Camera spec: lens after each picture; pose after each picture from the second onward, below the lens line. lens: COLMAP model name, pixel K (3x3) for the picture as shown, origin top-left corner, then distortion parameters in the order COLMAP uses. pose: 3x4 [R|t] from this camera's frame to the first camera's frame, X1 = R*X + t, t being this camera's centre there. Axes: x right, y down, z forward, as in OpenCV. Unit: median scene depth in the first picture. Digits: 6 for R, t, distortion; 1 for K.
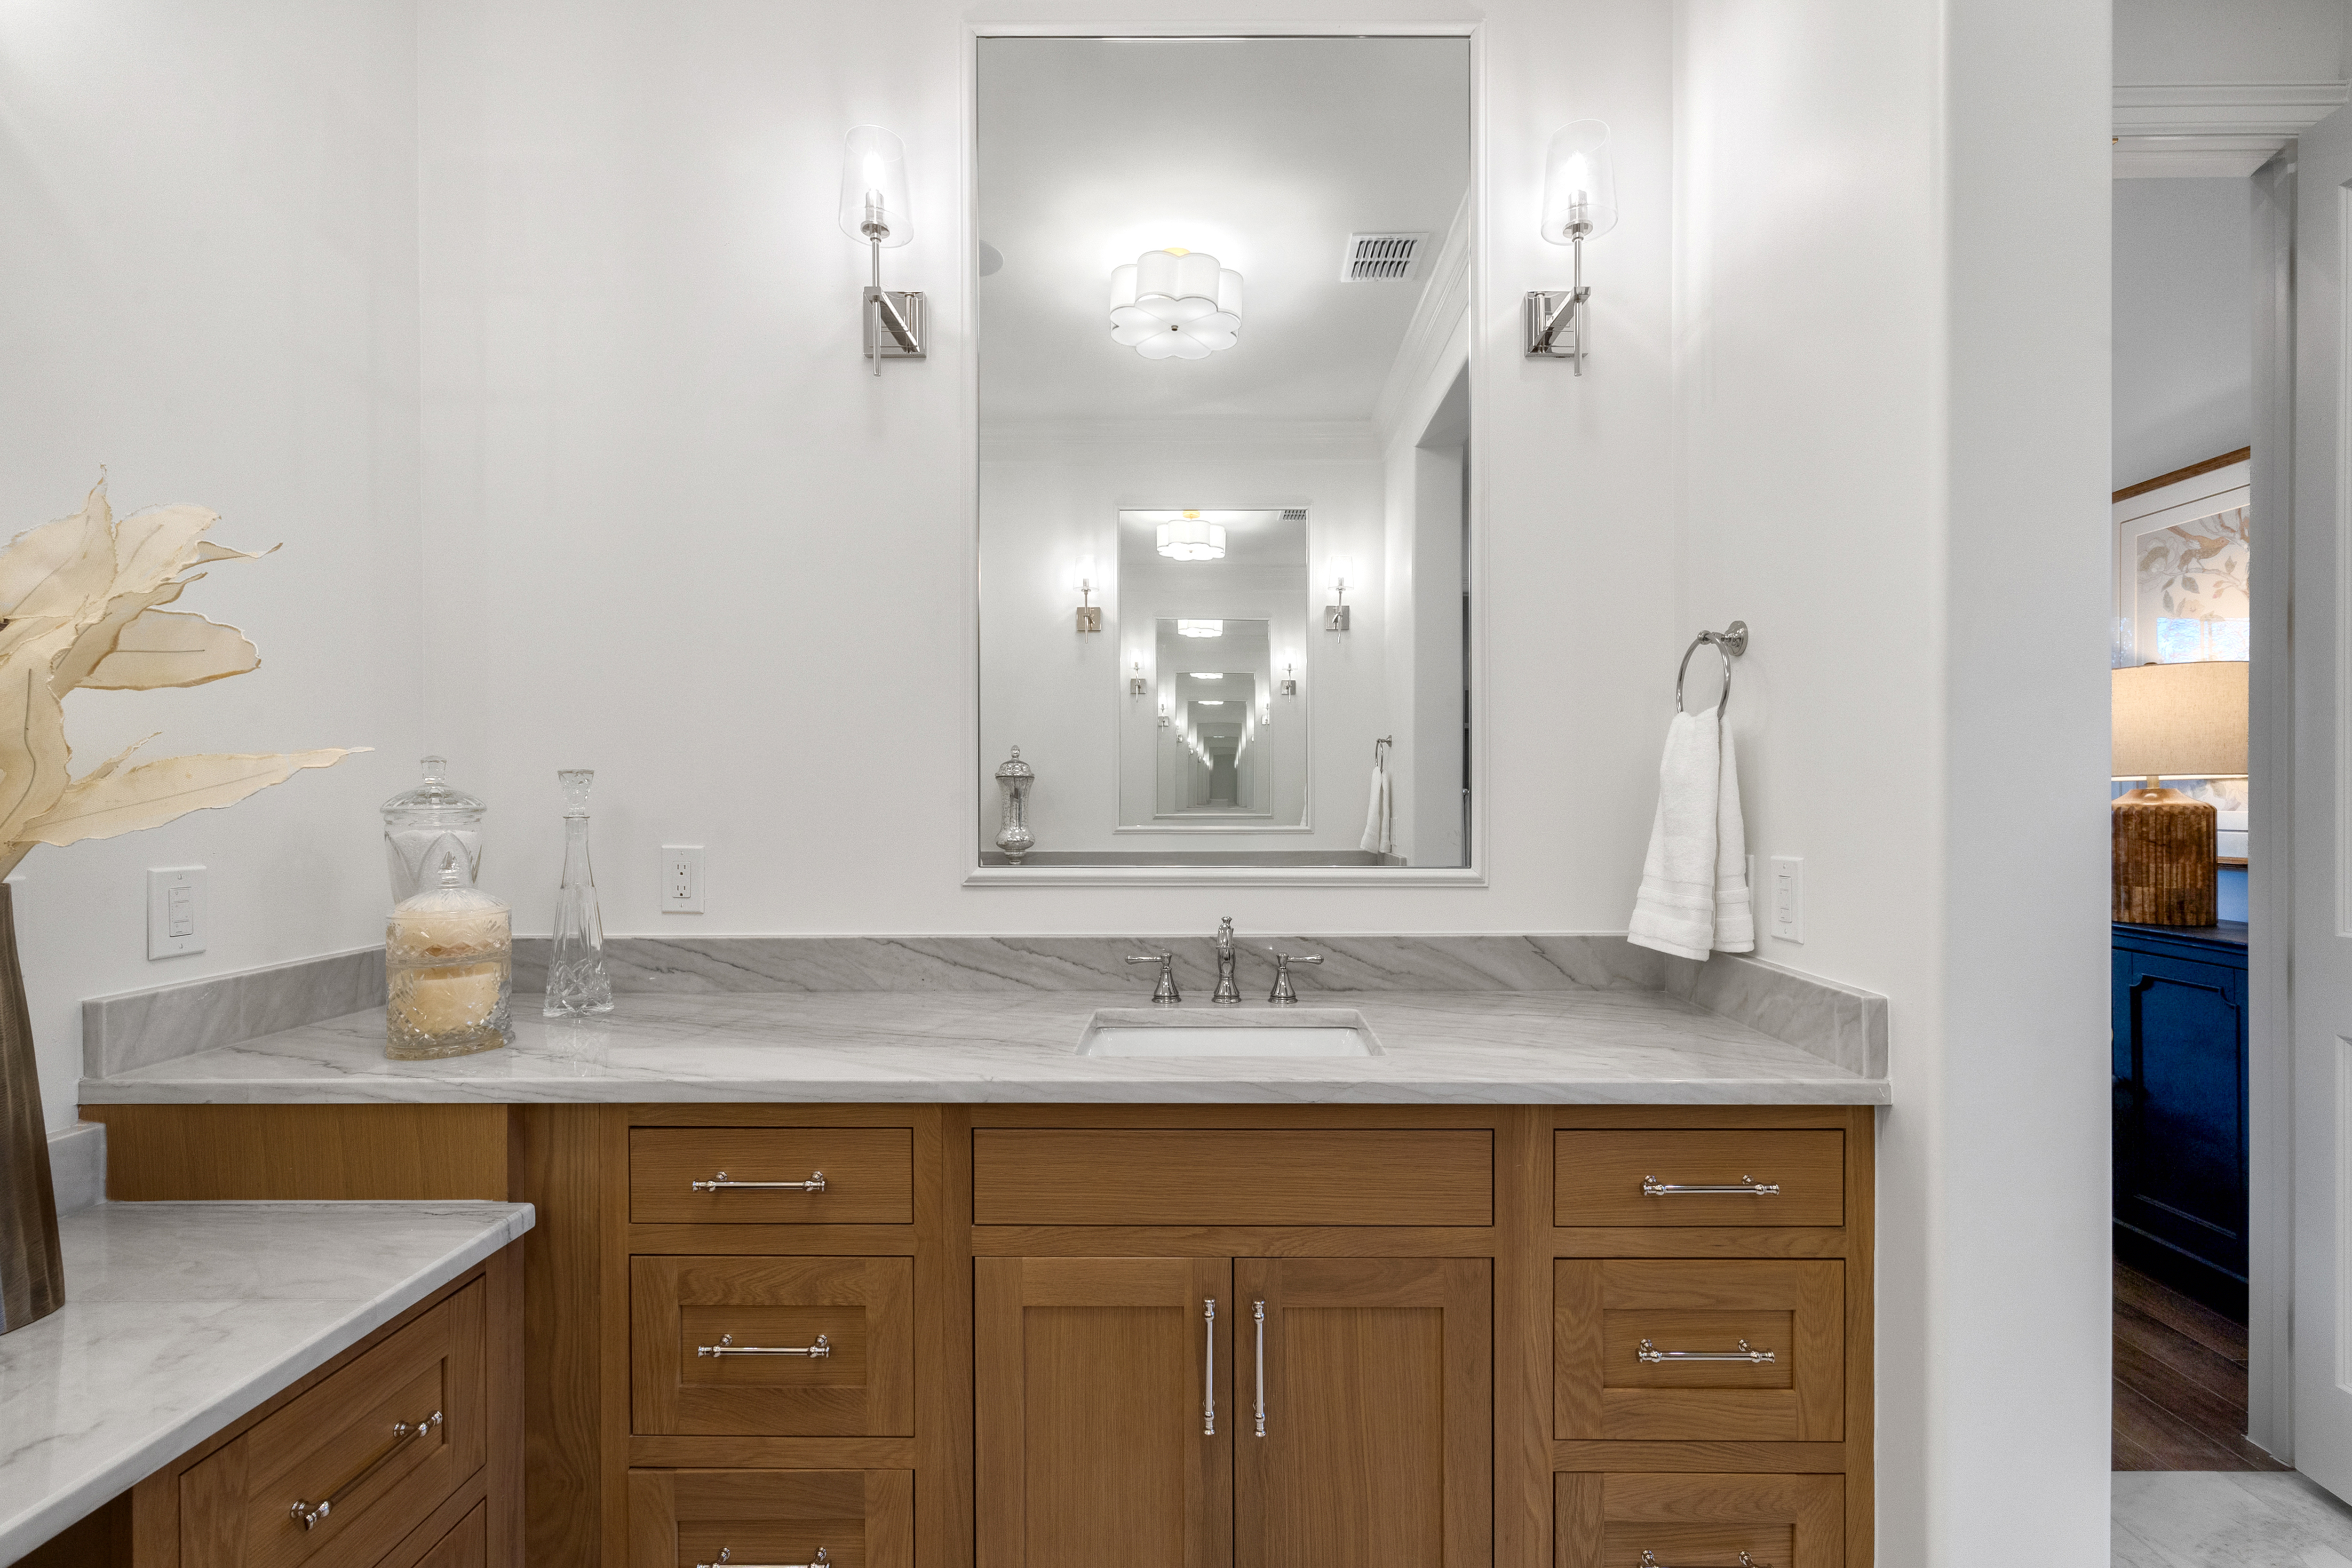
lens RADIAL K [[1002.8, 0, 1201.0], [0, 1002.8, 818.0], [0, 0, 1]] dist [0.005991, 0.000495]
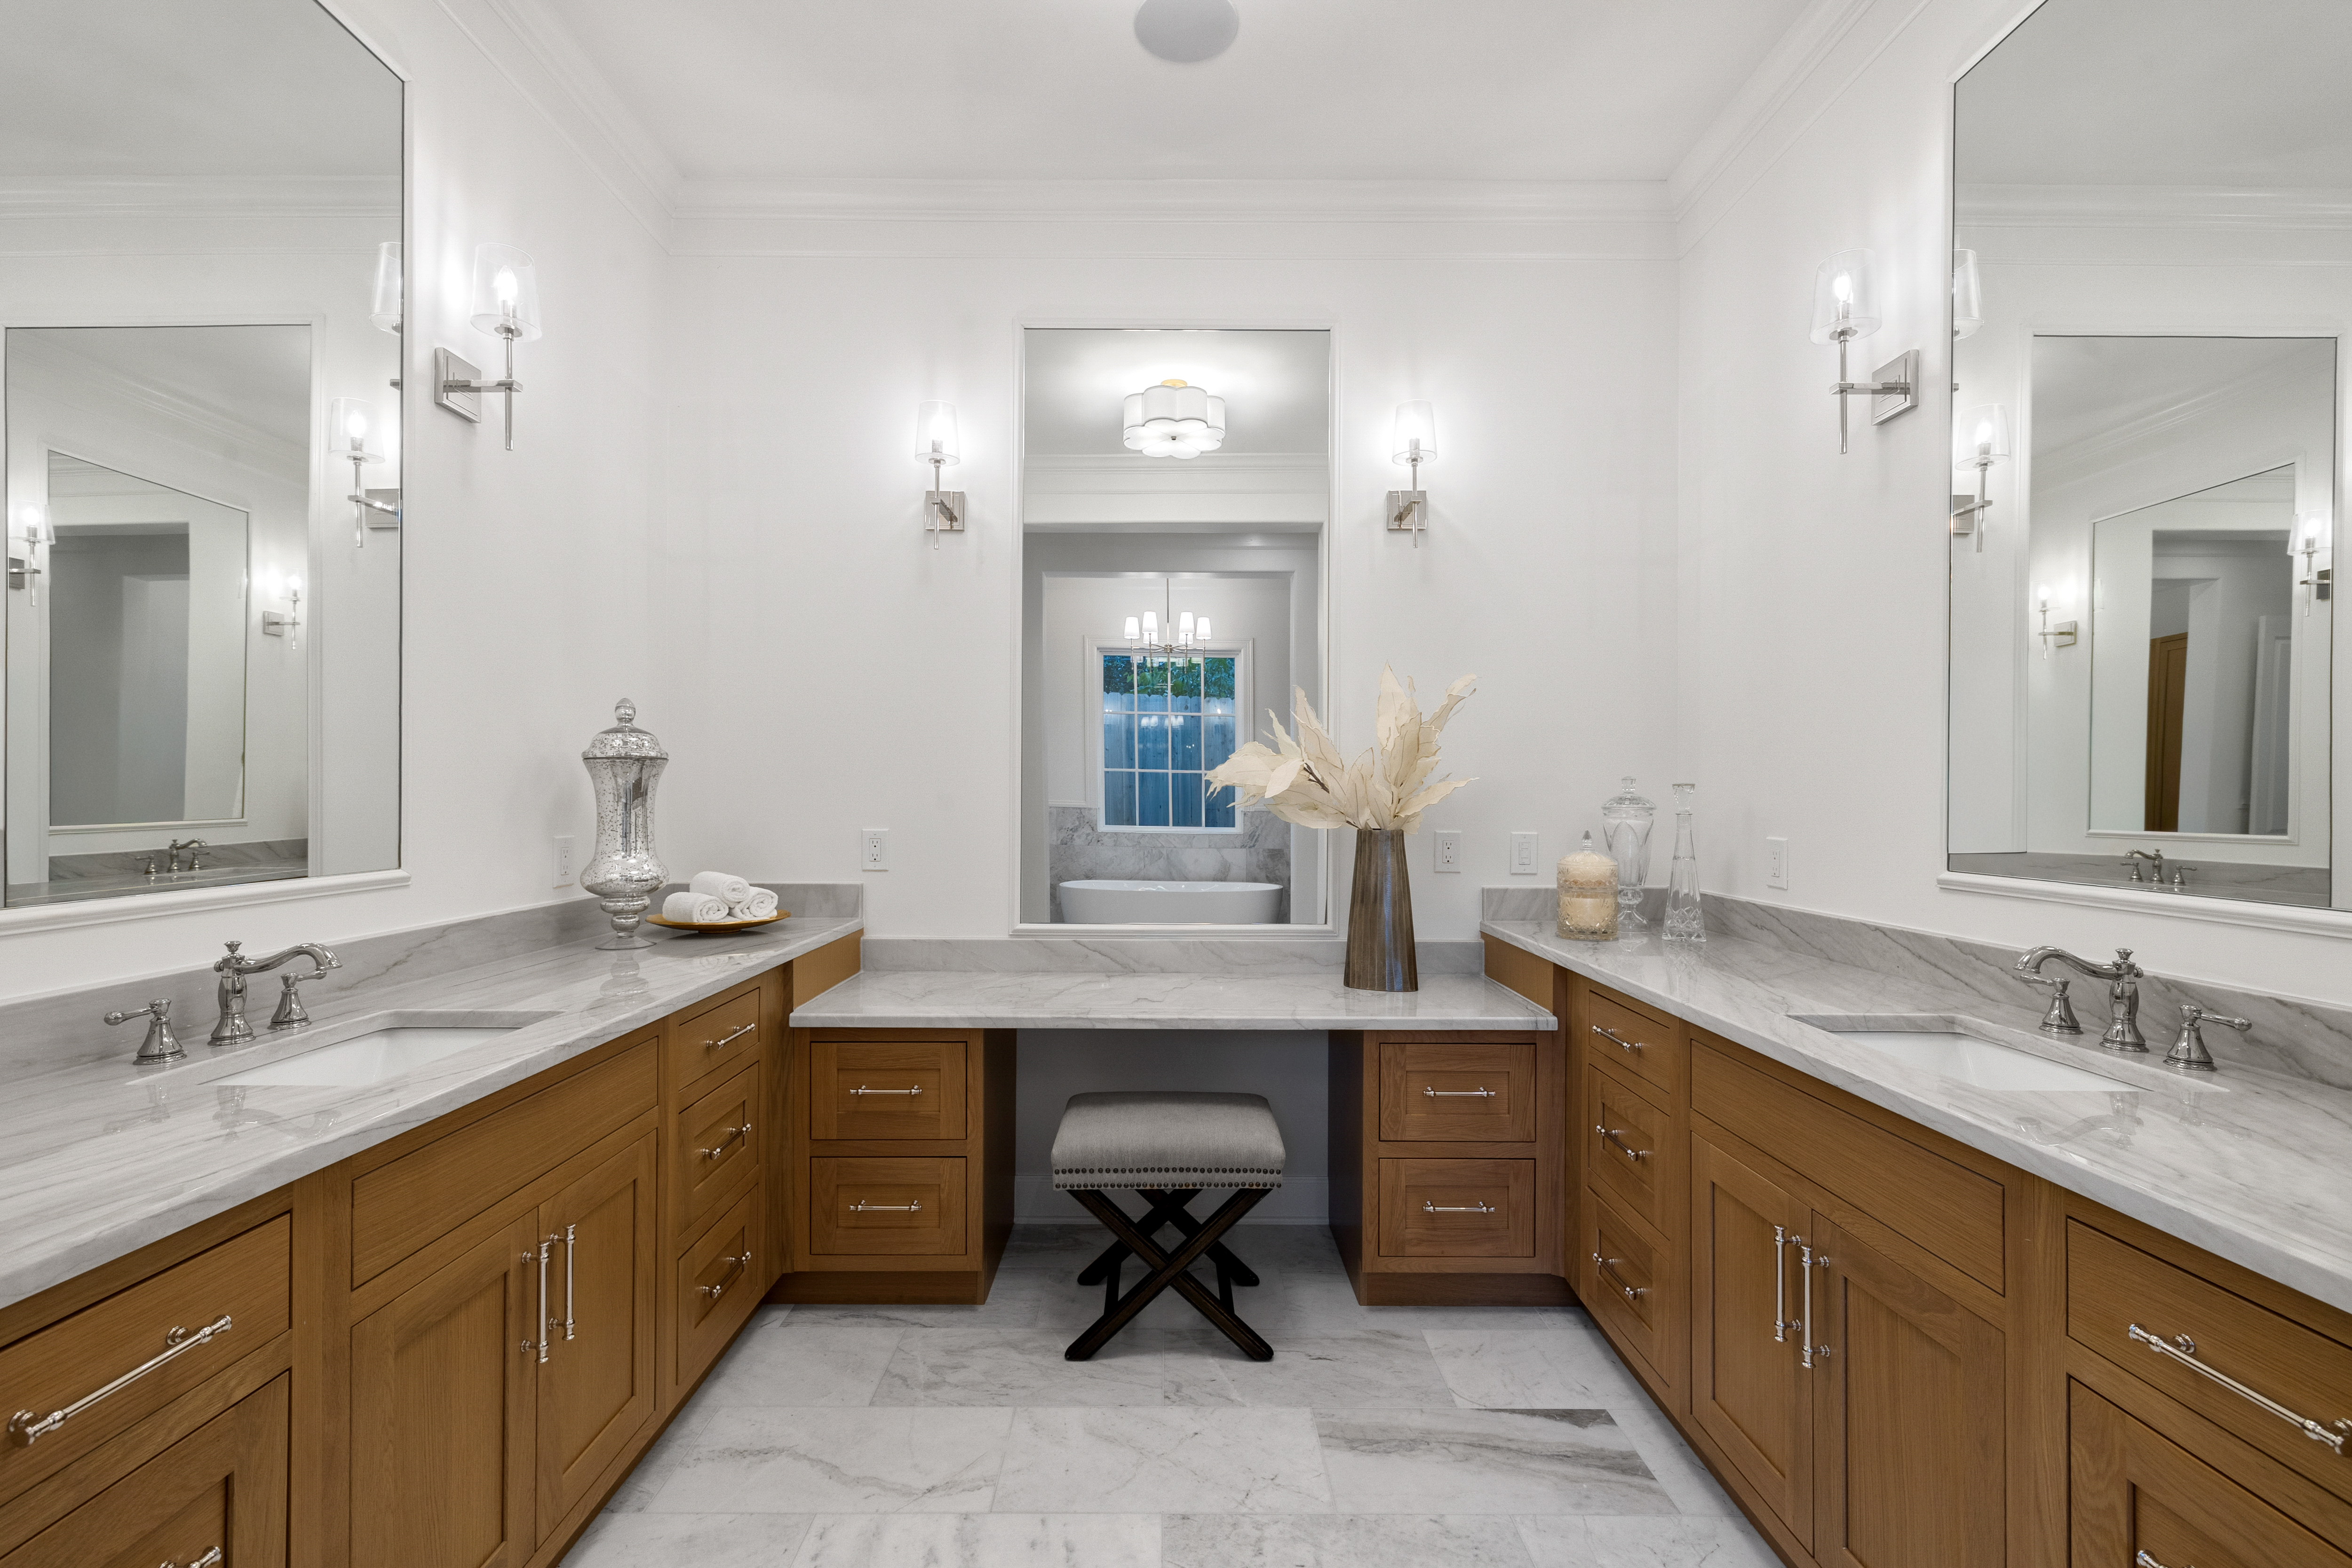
lens RADIAL K [[1002.7, 0, 1173.3], [0, 1002.7, 789.4], [0, 0, 1]] dist [0.005991, 0.000495]
pose [[0.009917, -0.003044, -0.999946, 1.078873], [-0.024139, 0.999703, -0.003283, -0.017672], [0.999659, 0.024170, 0.009840, 0.231190]]
